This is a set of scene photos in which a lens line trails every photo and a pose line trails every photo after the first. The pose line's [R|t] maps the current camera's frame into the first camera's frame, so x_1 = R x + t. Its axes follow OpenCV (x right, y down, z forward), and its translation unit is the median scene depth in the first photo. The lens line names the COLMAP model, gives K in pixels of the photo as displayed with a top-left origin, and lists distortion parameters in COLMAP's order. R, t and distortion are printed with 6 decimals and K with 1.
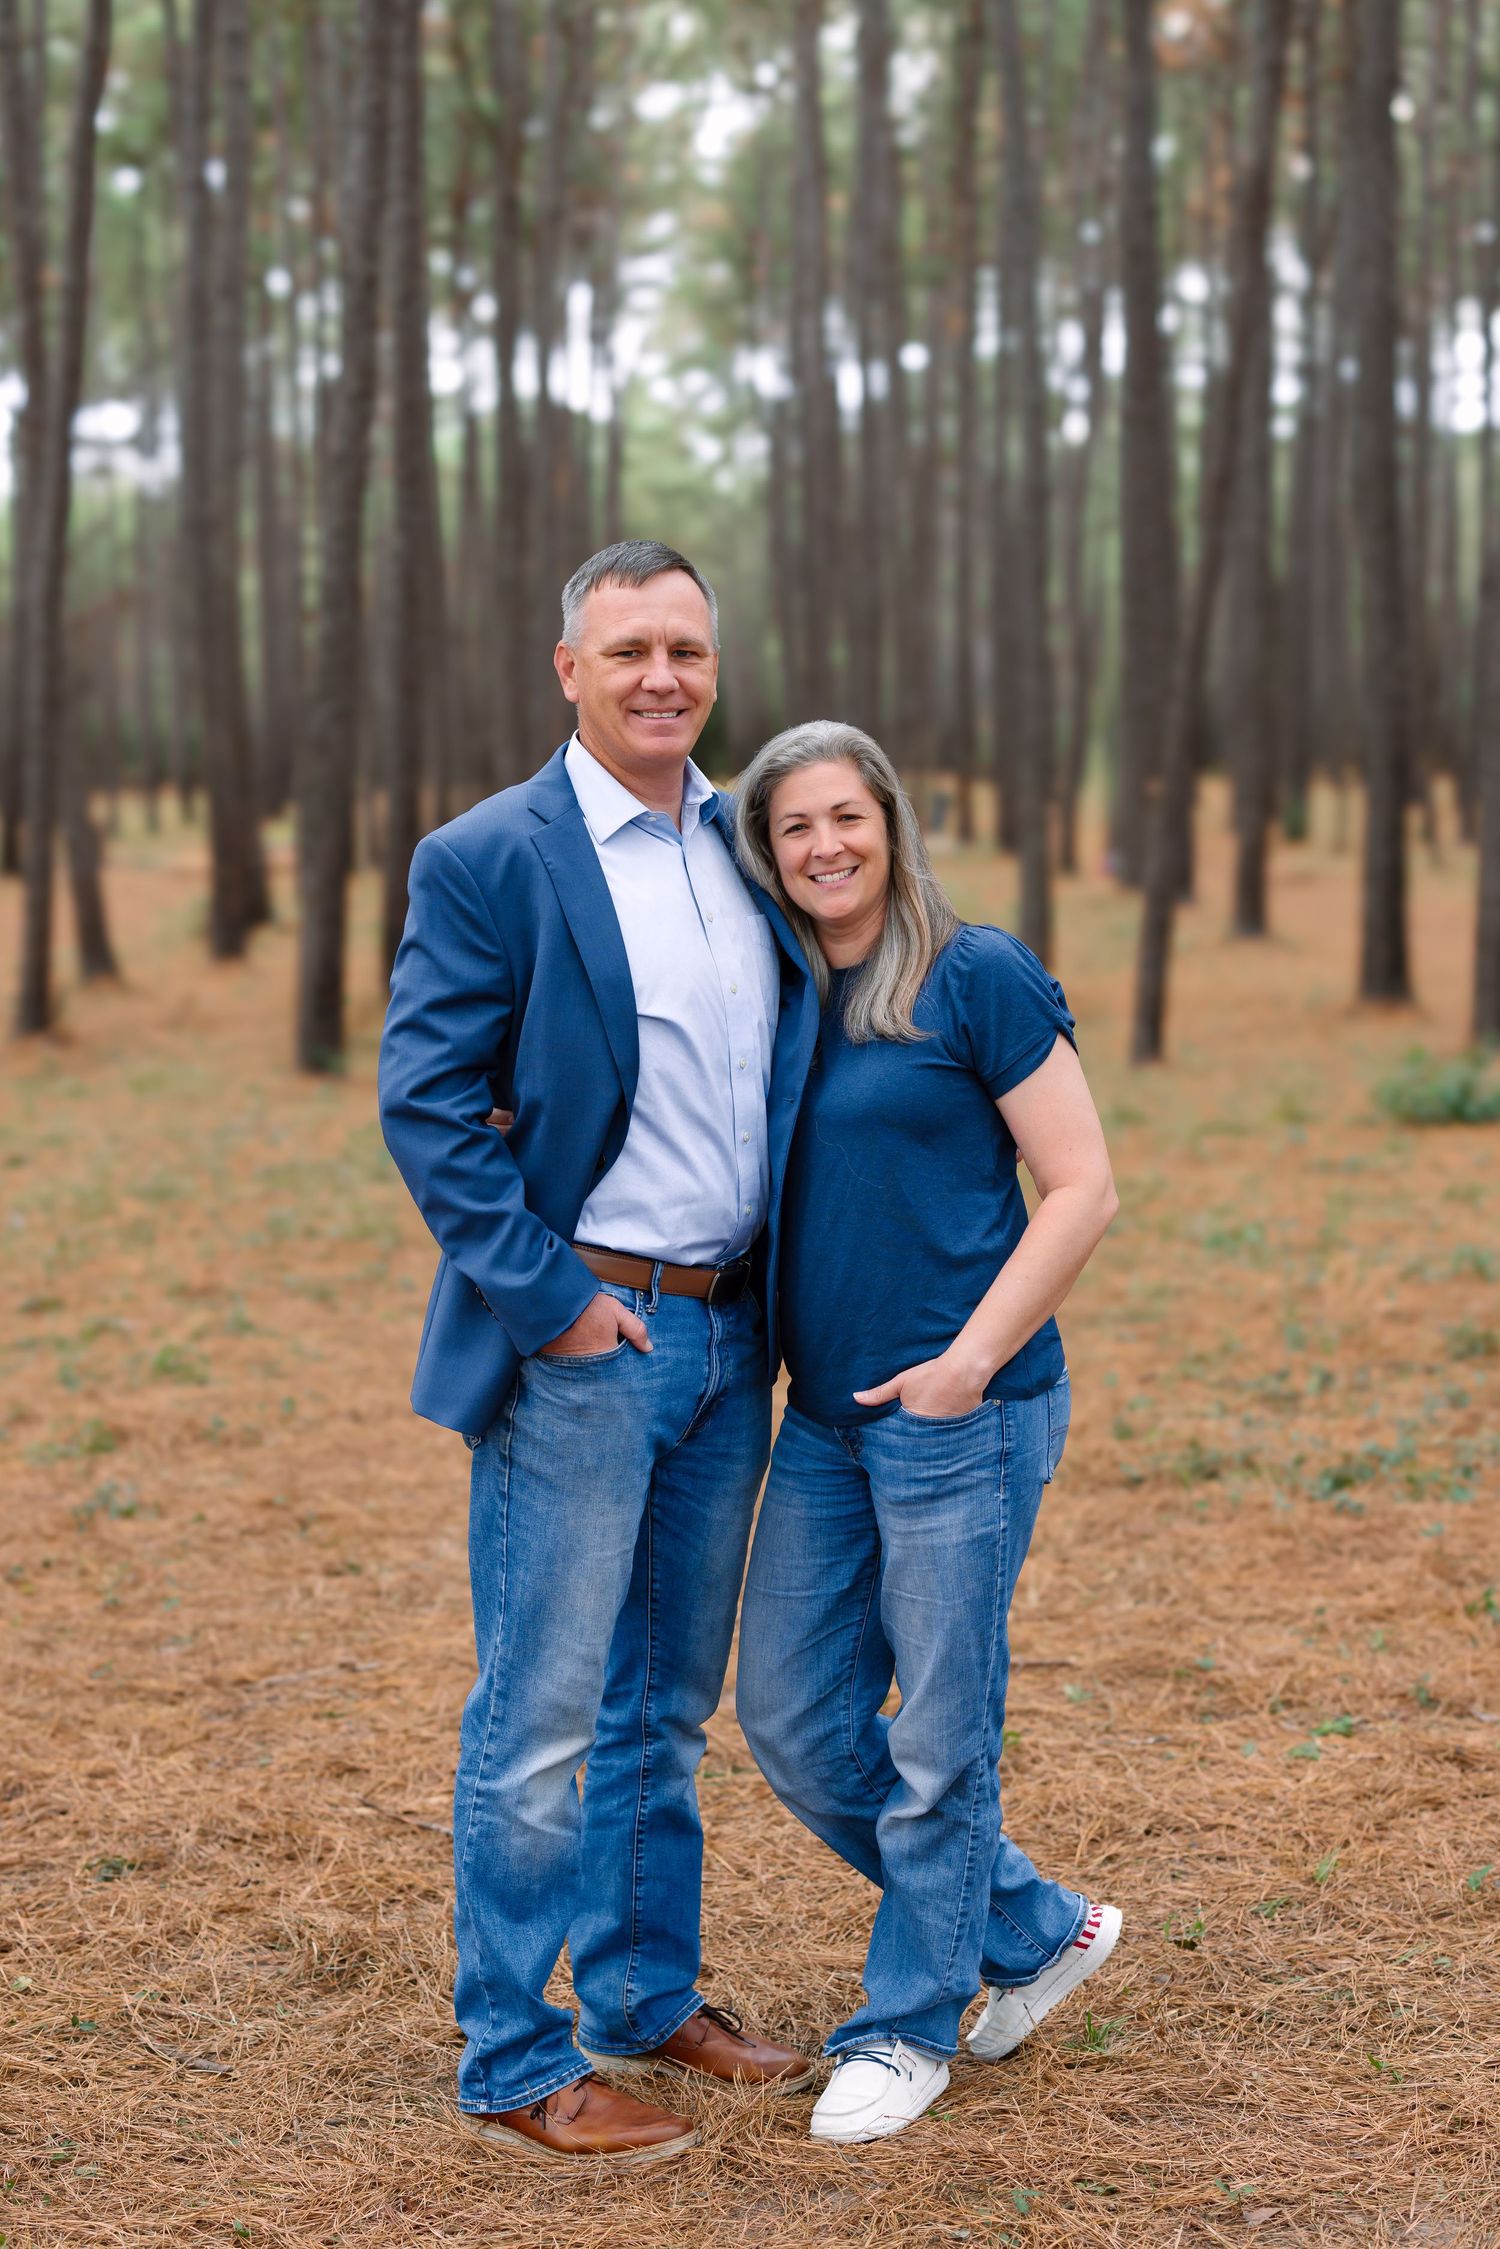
lens RADIAL K [[3352.5, 0, 745.0], [0, 3352.5, 1140.7], [0, 0, 1]] dist [0.002057, 0.017248]
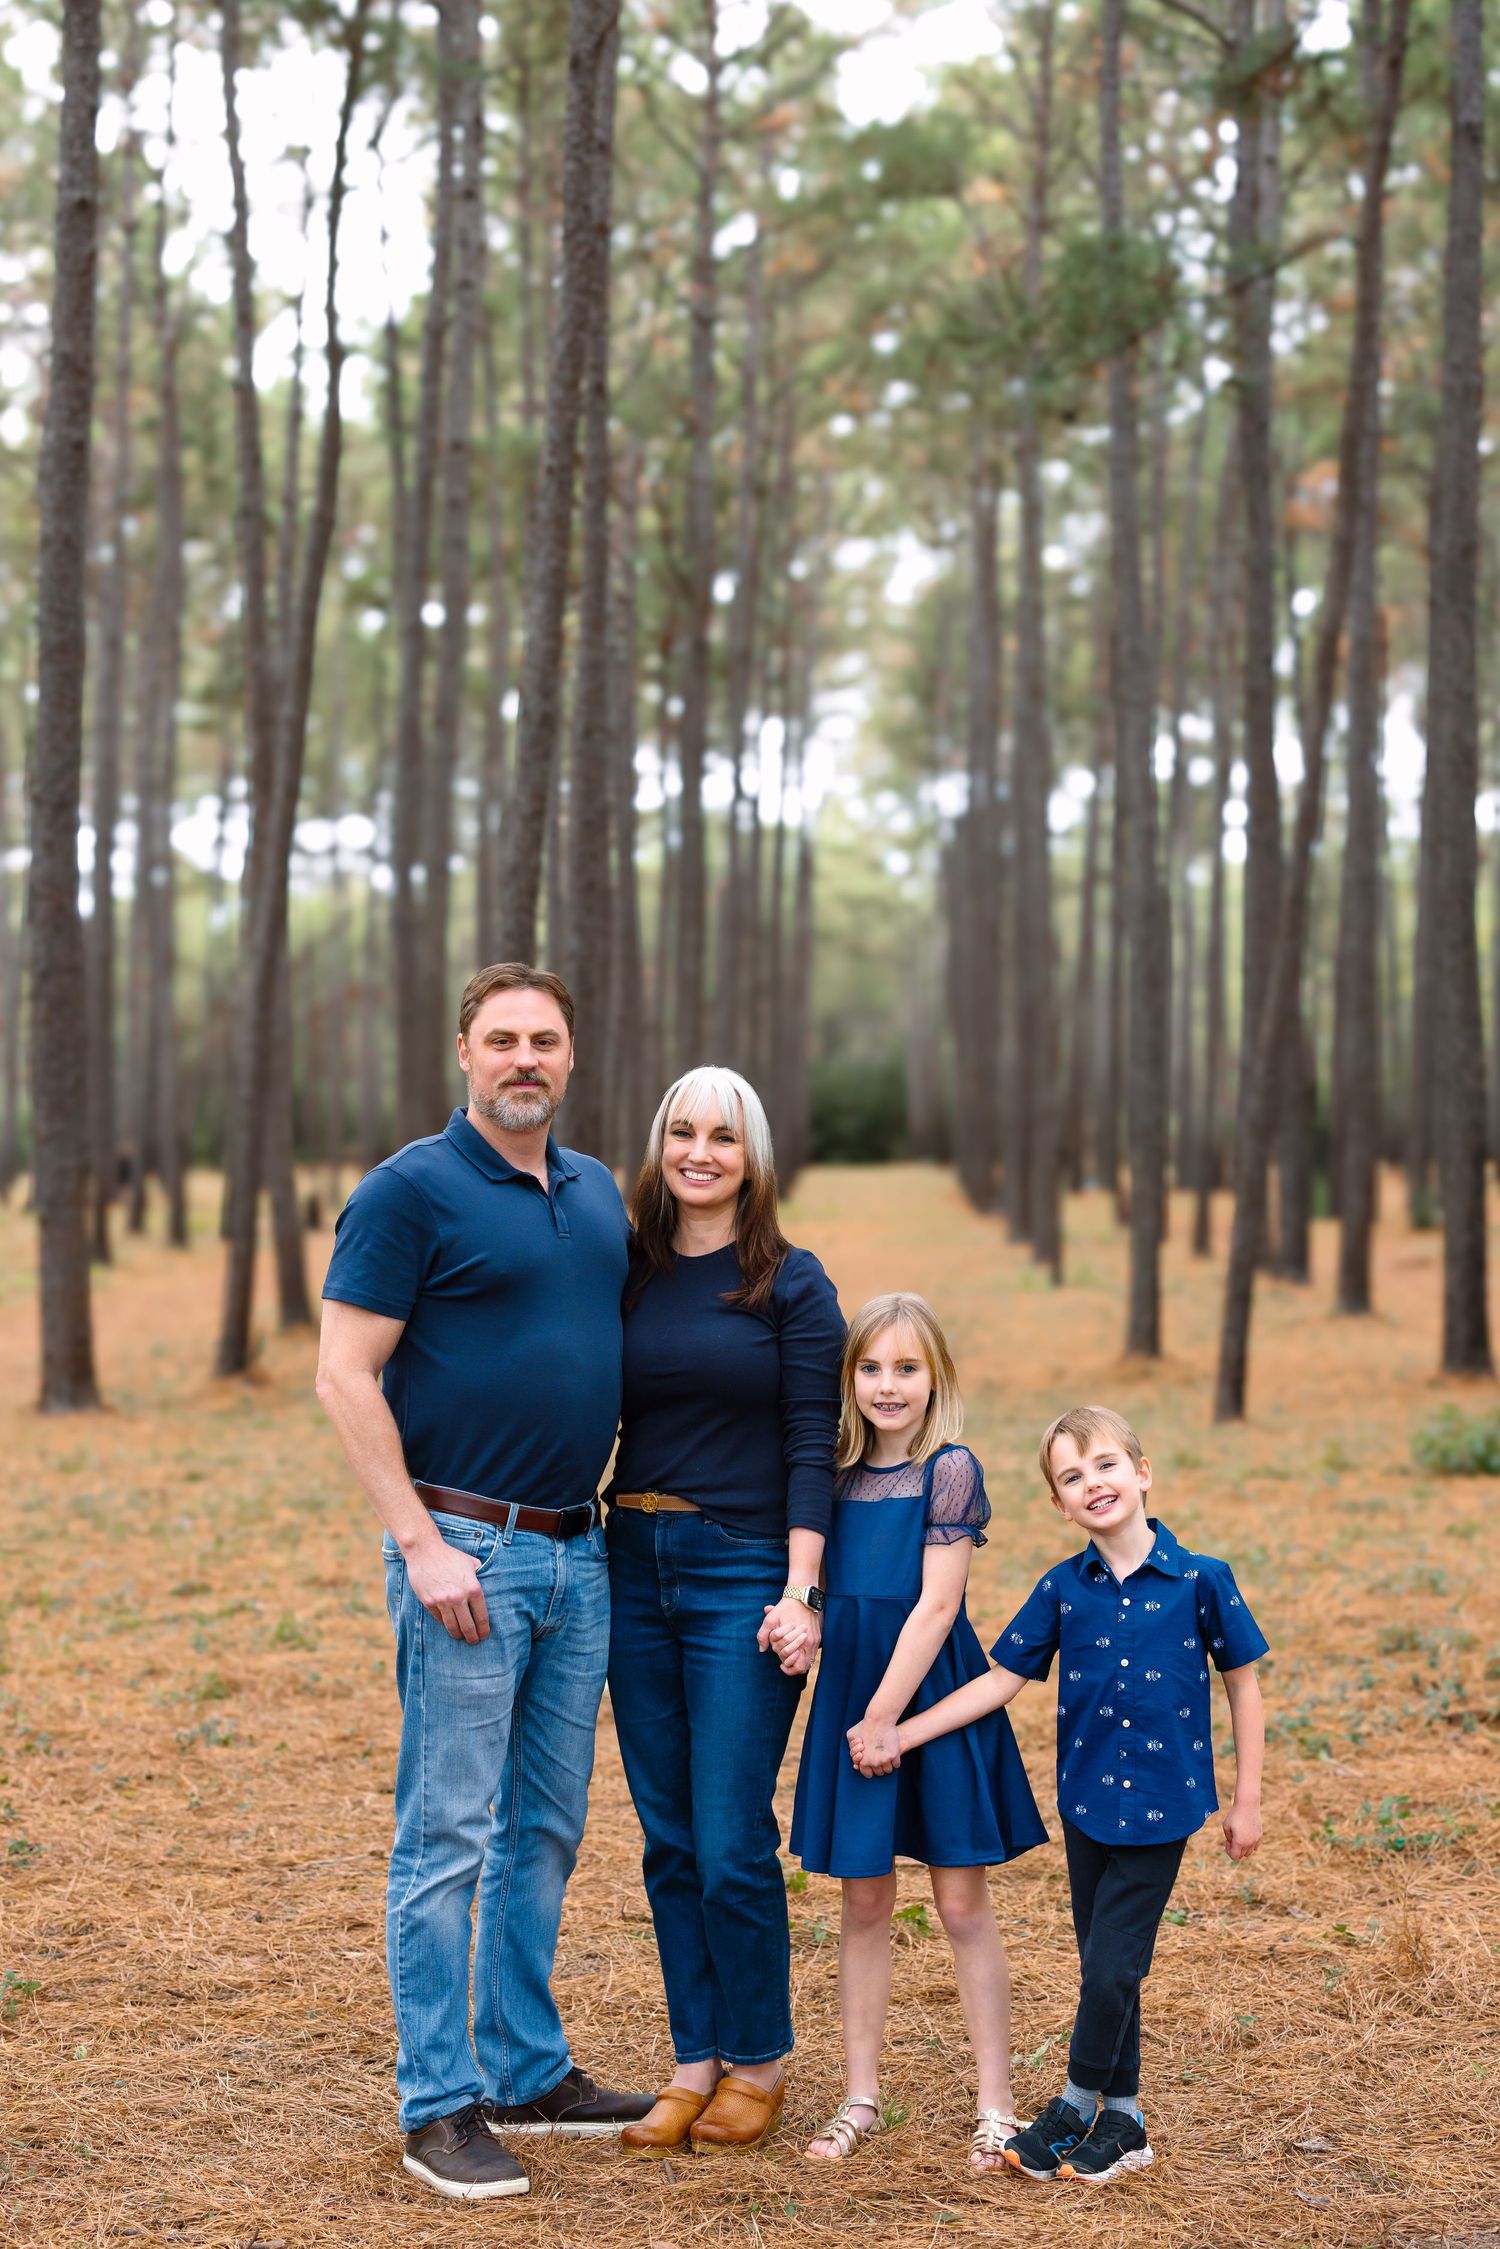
lens RADIAL K [[3165.9, 0, 739.7], [0, 3165.9, 1089.8], [0, 0, 1]] dist [0.002365, 0.002869]
pose [[0.997862, 0.017186, -0.063060, 0.056650], [-0.025305, 0.991151, -0.130304, 0.020621], [0.060263, 0.131621, 0.989467, -0.112968]]
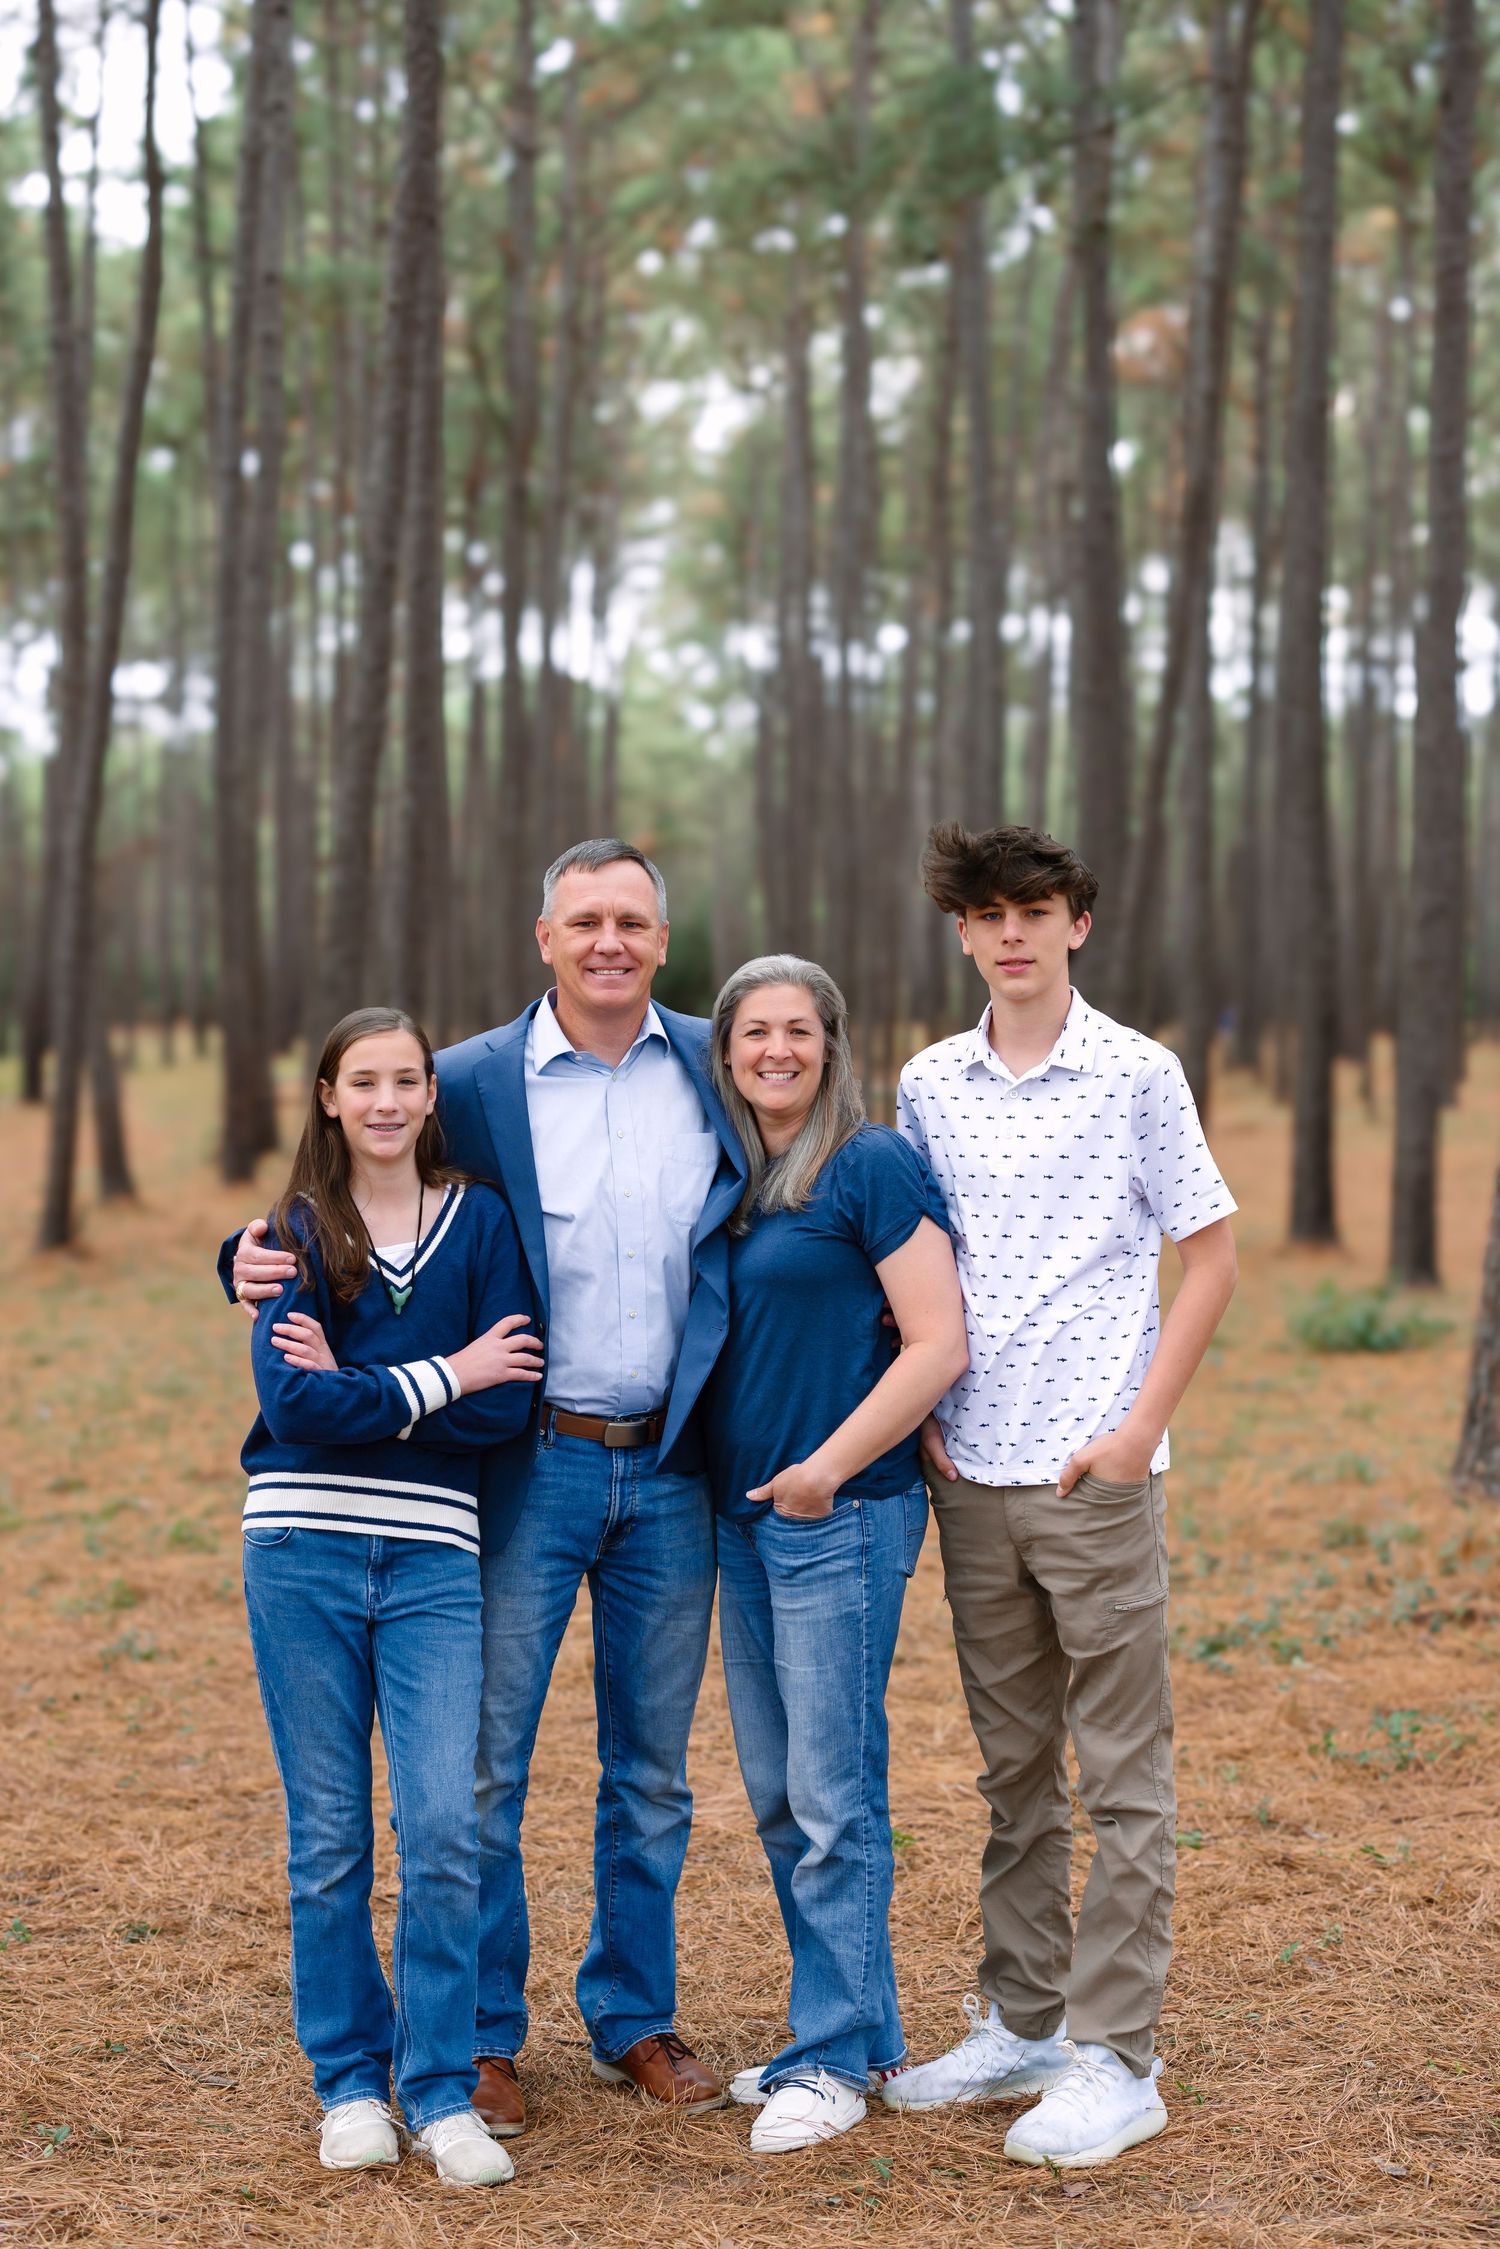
lens RADIAL K [[3208.5, 0, 750.0], [0, 3208.5, 1124.5], [0, 0, 1]] dist [0.015157, -0.035341]
pose [[0.999787, 0.019571, 0.006508, 0.007663], [-0.019013, 0.996862, -0.076847, 0.009783], [-0.007992, 0.076707, 0.997022, -0.084957]]
